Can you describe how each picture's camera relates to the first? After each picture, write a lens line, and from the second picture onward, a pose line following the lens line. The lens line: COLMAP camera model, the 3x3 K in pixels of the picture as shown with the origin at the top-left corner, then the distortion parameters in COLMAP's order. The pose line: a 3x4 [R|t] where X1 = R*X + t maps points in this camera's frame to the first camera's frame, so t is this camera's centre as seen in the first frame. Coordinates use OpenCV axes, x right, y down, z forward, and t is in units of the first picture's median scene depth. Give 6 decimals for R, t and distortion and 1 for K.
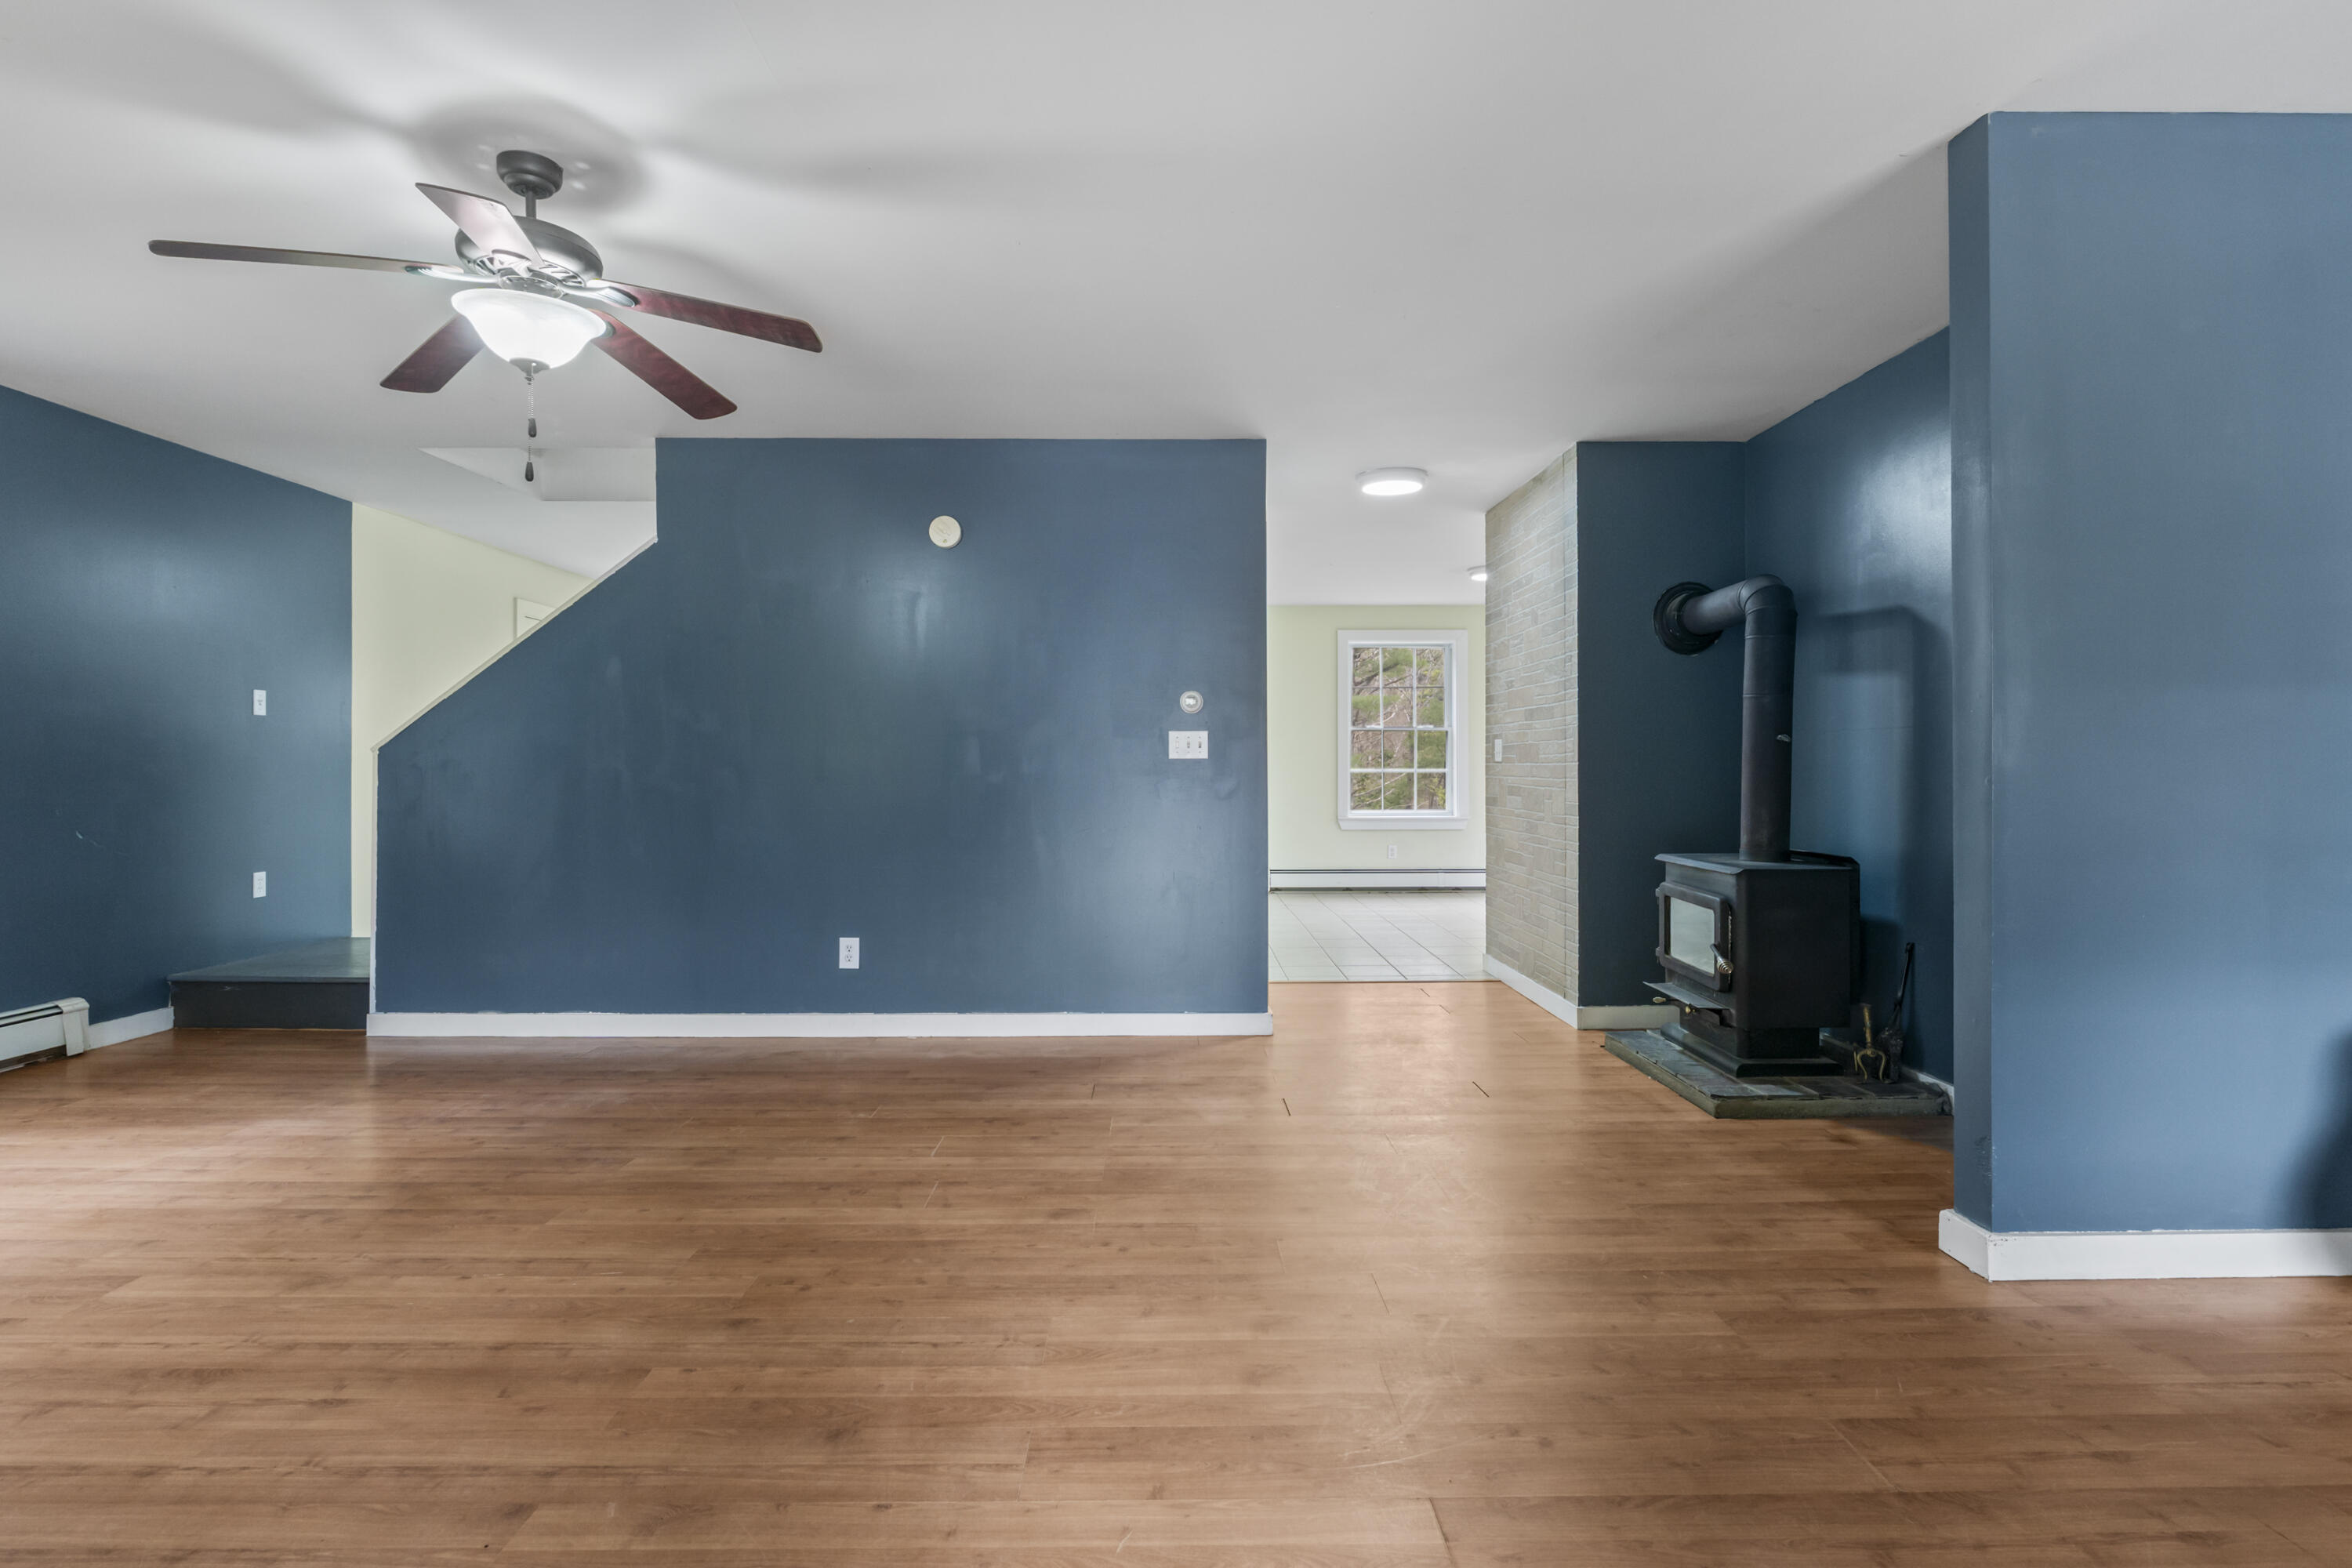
lens RADIAL K [[1152.0, 0, 1121.9], [0, 1152.0, 773.3], [0, 0, 1]] dist [-0.006700, -0.001138]
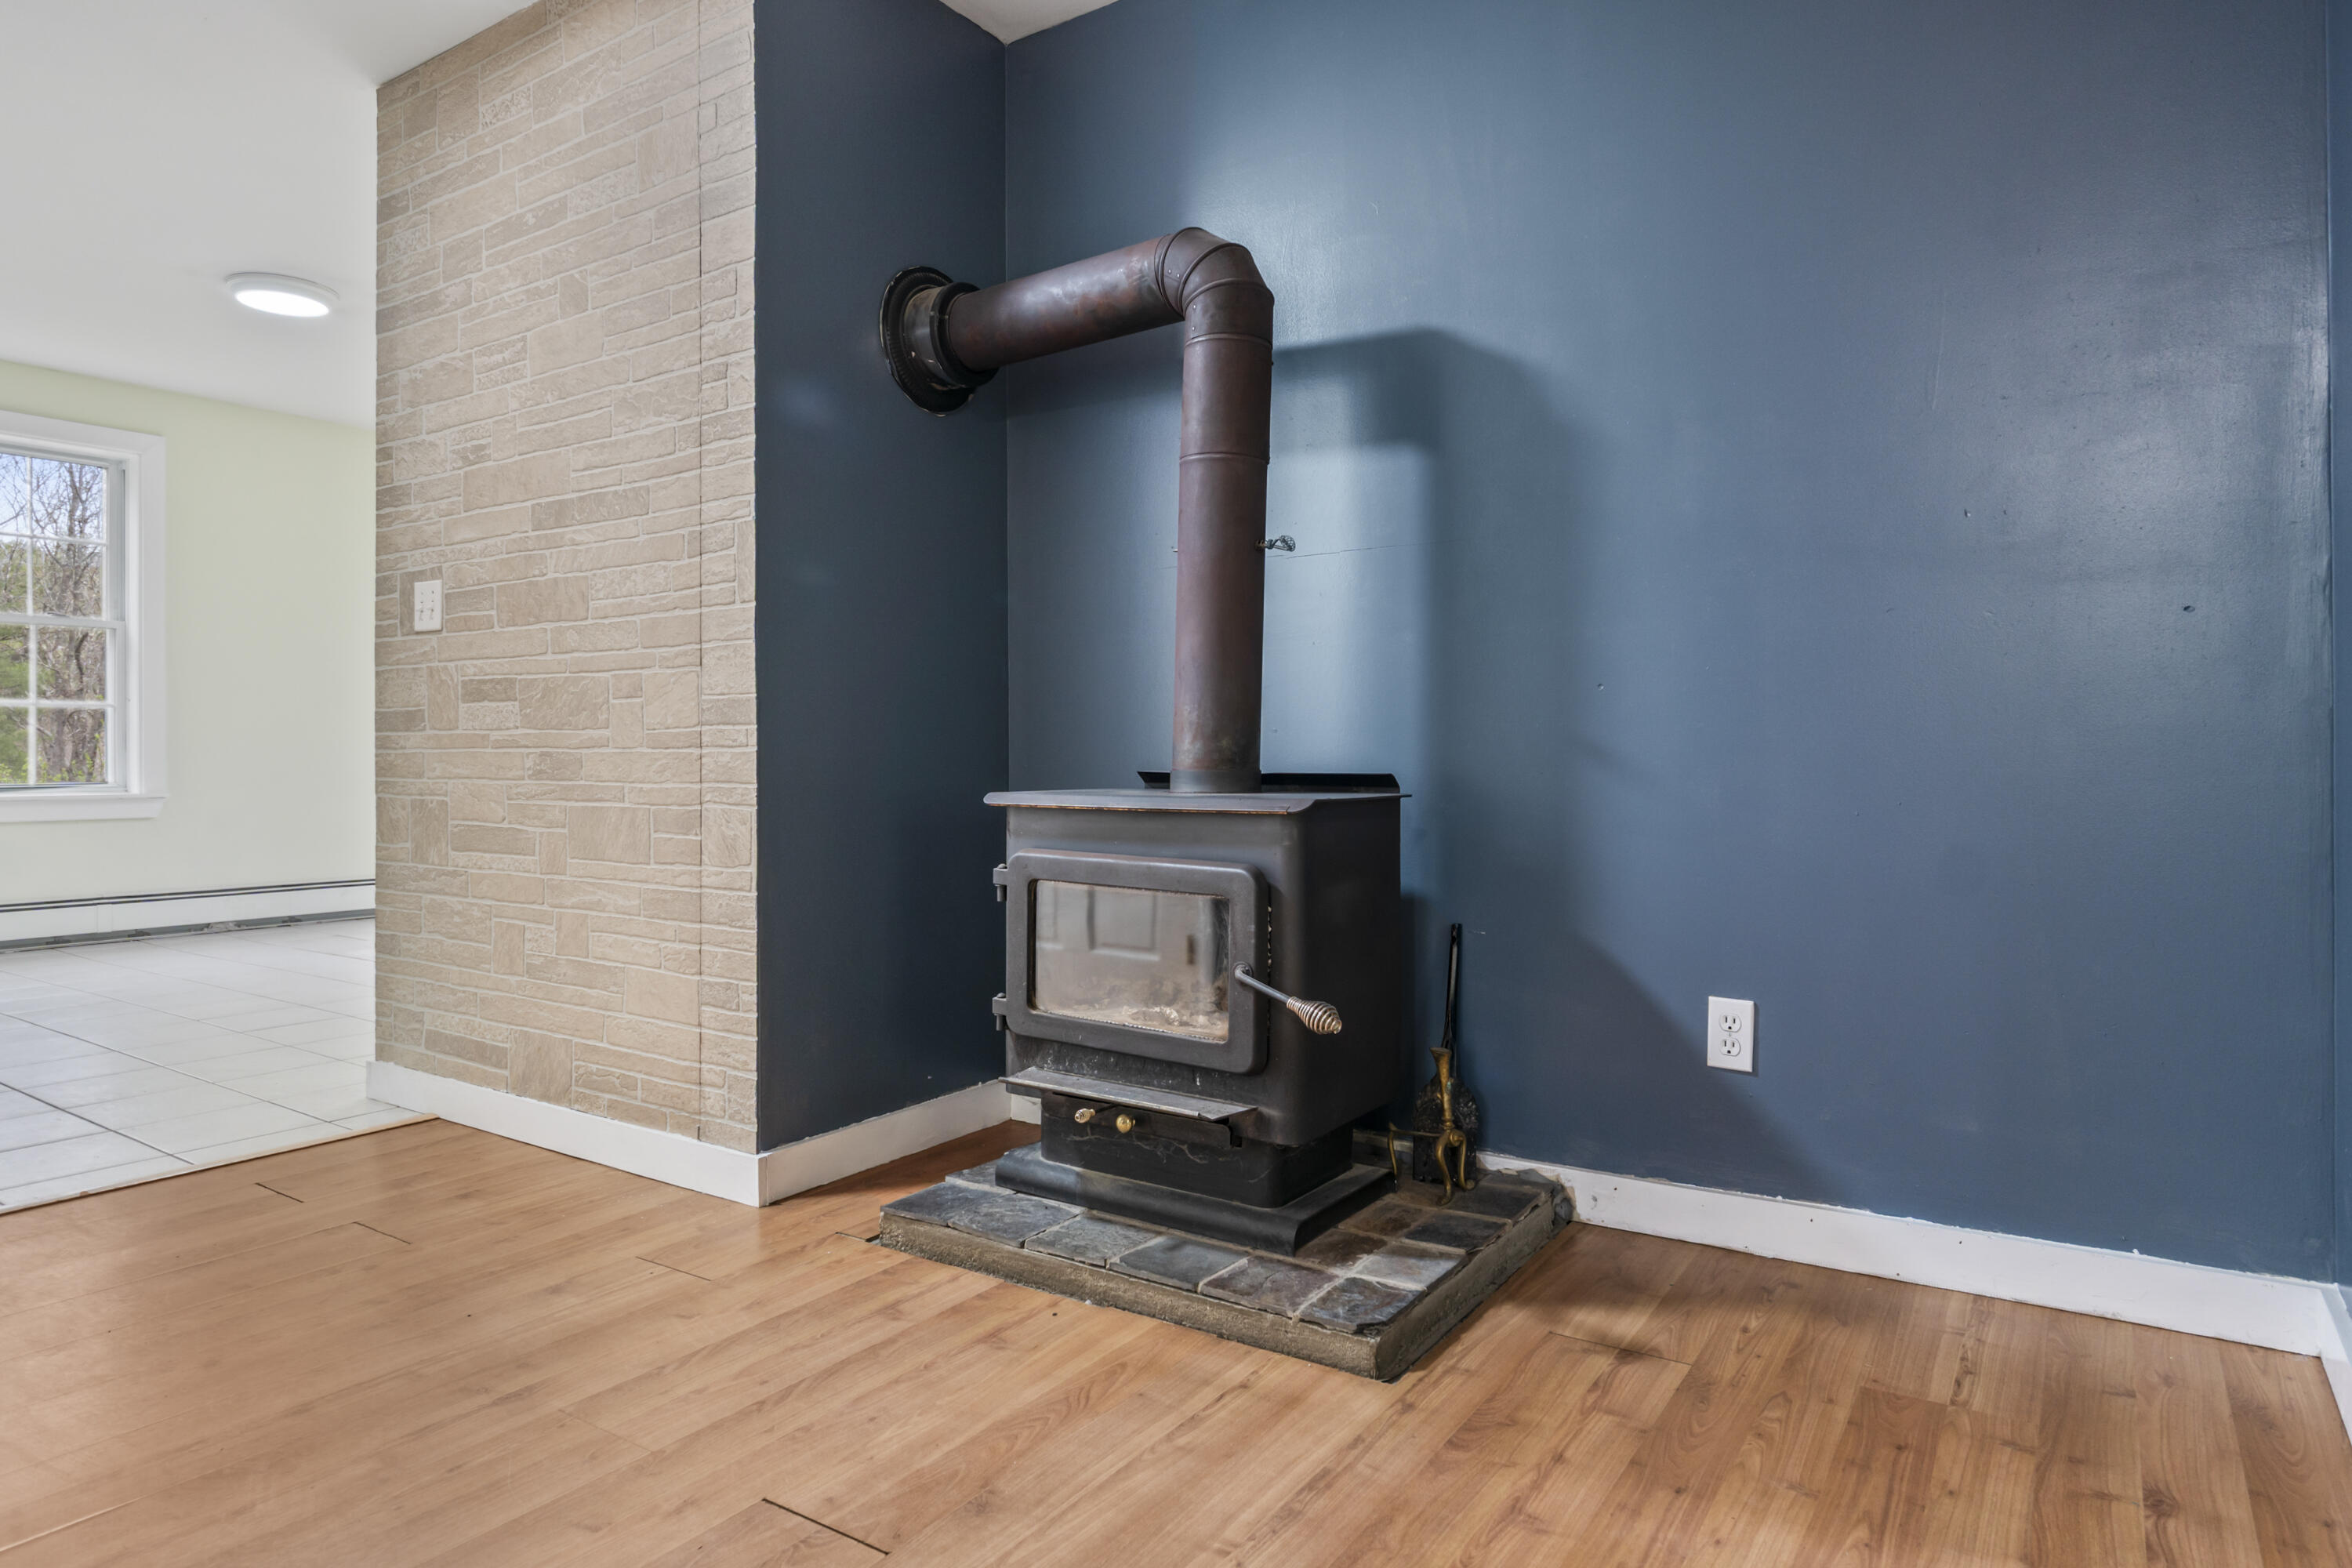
lens RADIAL K [[1366.0, 0, 1157.0], [0, 1366.0, 759.2], [0, 0, 1]] dist [0.004687, -0.001461]
pose [[0.535470, 0.006024, 0.844532, 0.040235], [-0.000020, 0.999975, -0.007120, 0.064731], [-0.844554, 0.003796, 0.535457, 0.690752]]
